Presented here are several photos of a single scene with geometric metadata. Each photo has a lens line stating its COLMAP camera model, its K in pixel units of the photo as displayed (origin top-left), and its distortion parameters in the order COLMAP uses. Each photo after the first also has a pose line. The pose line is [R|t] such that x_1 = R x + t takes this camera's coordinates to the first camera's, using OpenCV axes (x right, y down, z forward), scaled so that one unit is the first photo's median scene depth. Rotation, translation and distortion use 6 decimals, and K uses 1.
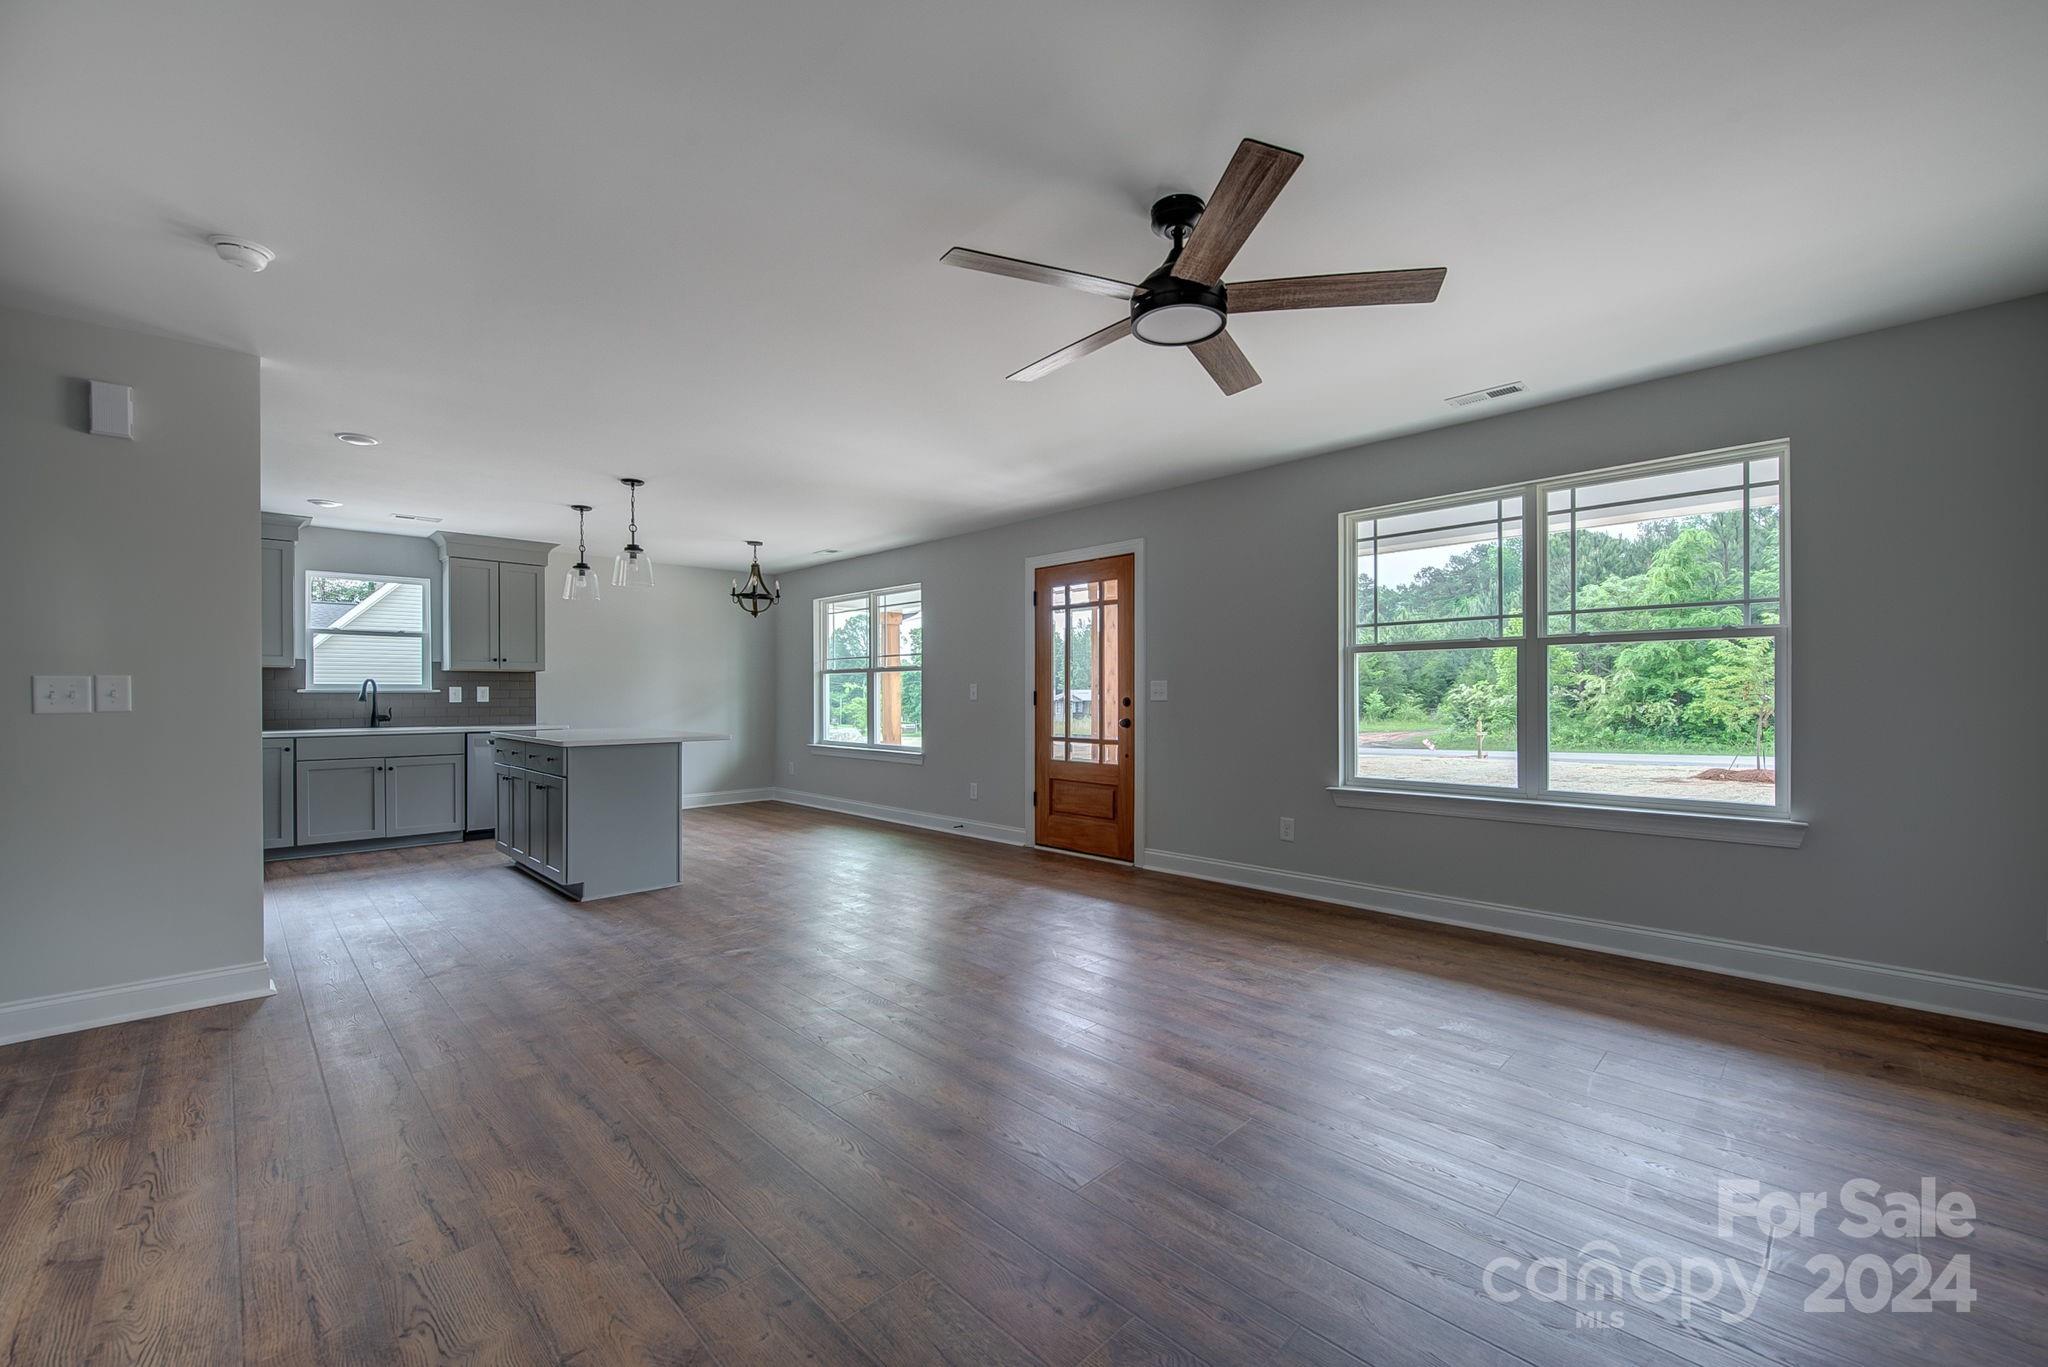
lens RADIAL K [[827.5, 0, 1022.1], [0, 827.5, 692.3], [0, 0, 1]] dist [-0.001754, -0.000054]
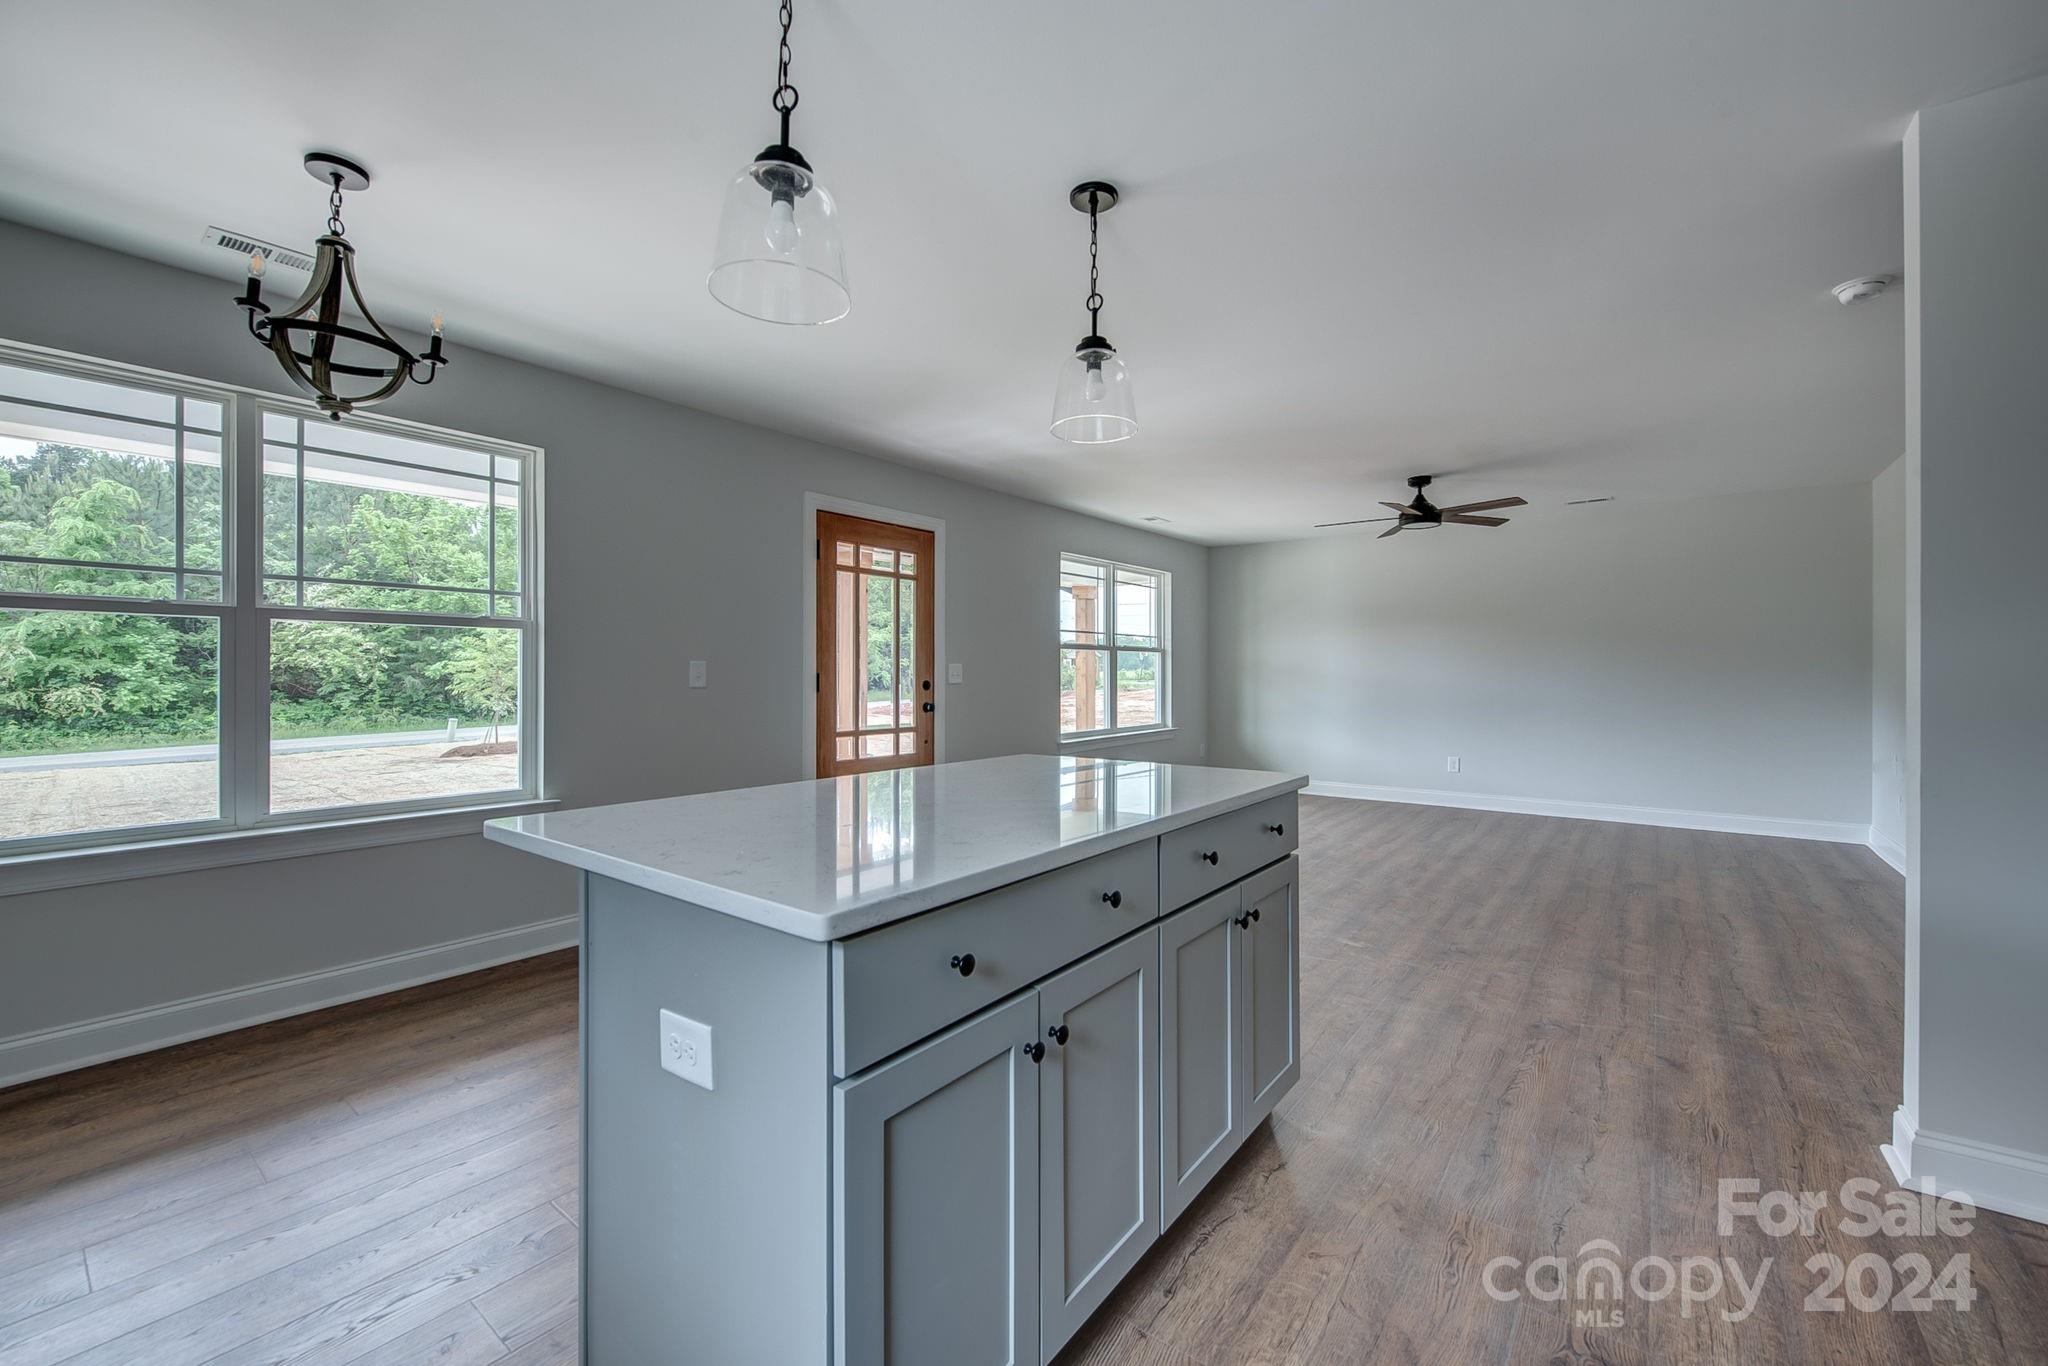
lens RADIAL K [[833.9, 0, 1037.2], [0, 833.9, 674.4], [0, 0, 1]] dist [0.000303, -0.000141]
pose [[-0.157264, 0.002142, 0.987554, -0.656018], [-0.001058, 0.999997, -0.002337, 0.000694], [-0.987556, -0.001412, -0.157262, 0.797269]]
